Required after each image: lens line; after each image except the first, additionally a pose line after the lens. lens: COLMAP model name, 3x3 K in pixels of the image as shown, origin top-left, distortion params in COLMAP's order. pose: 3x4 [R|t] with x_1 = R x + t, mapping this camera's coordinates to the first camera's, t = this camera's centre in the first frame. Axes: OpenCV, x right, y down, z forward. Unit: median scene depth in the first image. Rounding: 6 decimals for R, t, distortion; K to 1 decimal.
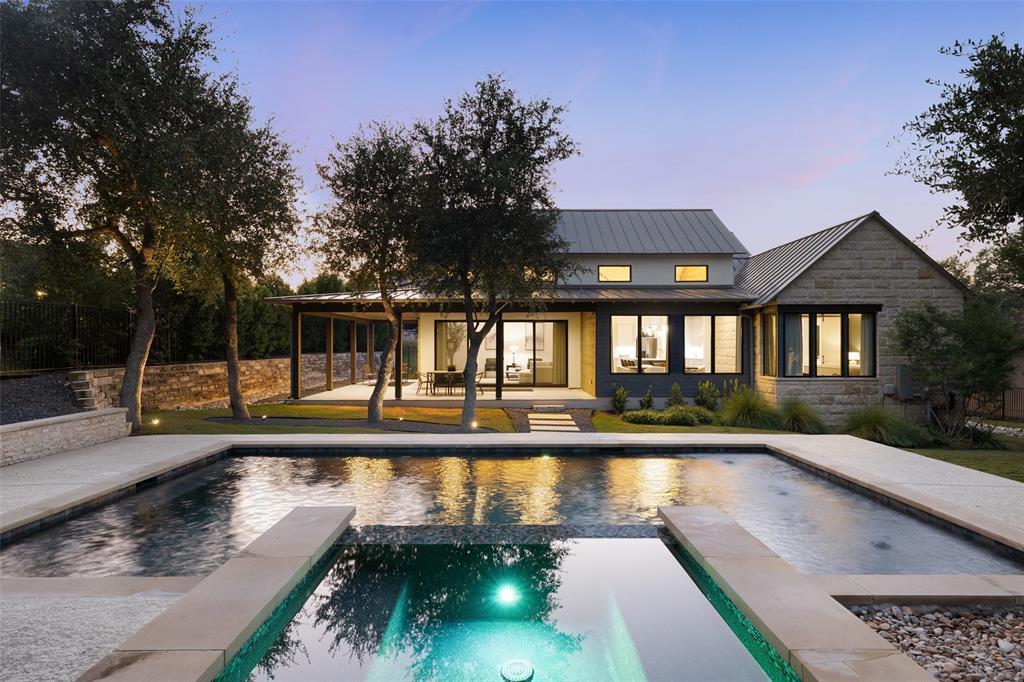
lens RADIAL K [[559.8, 0, 513.3], [0, 559.8, 338.9], [0, 0, 1]] dist [0.004596, 0.001365]
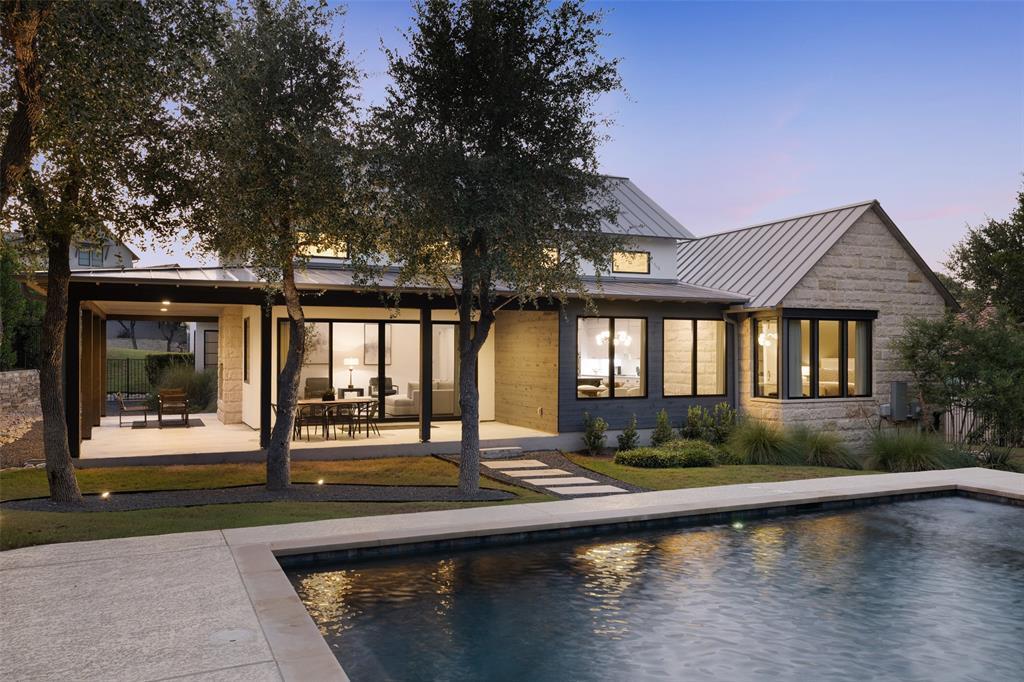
lens RADIAL K [[798.7, 0, 510.6], [0, 798.7, 343.7], [0, 0, 1]] dist [0.012739, -0.000062]
pose [[0.914250, 0.005996, 0.405107, -0.342193], [-0.005014, 0.999981, -0.003486, -0.004359], [-0.405120, 0.001156, 0.914263, 0.117254]]
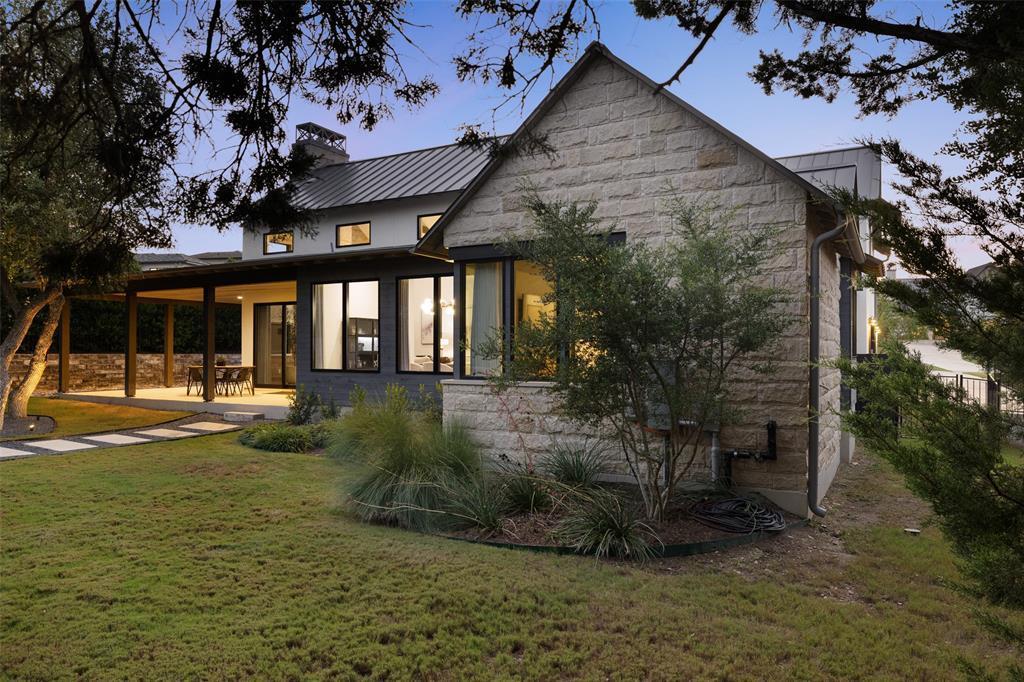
lens RADIAL K [[677.9, 0, 511.8], [0, 677.9, 337.3], [0, 0, 1]] dist [-0.011920, -0.000388]
pose [[0.868164, -0.008993, -0.496197, 0.861250], [0.005660, 0.999950, -0.008220, 0.033305], [0.496246, 0.004328, 0.868171, 0.446008]]
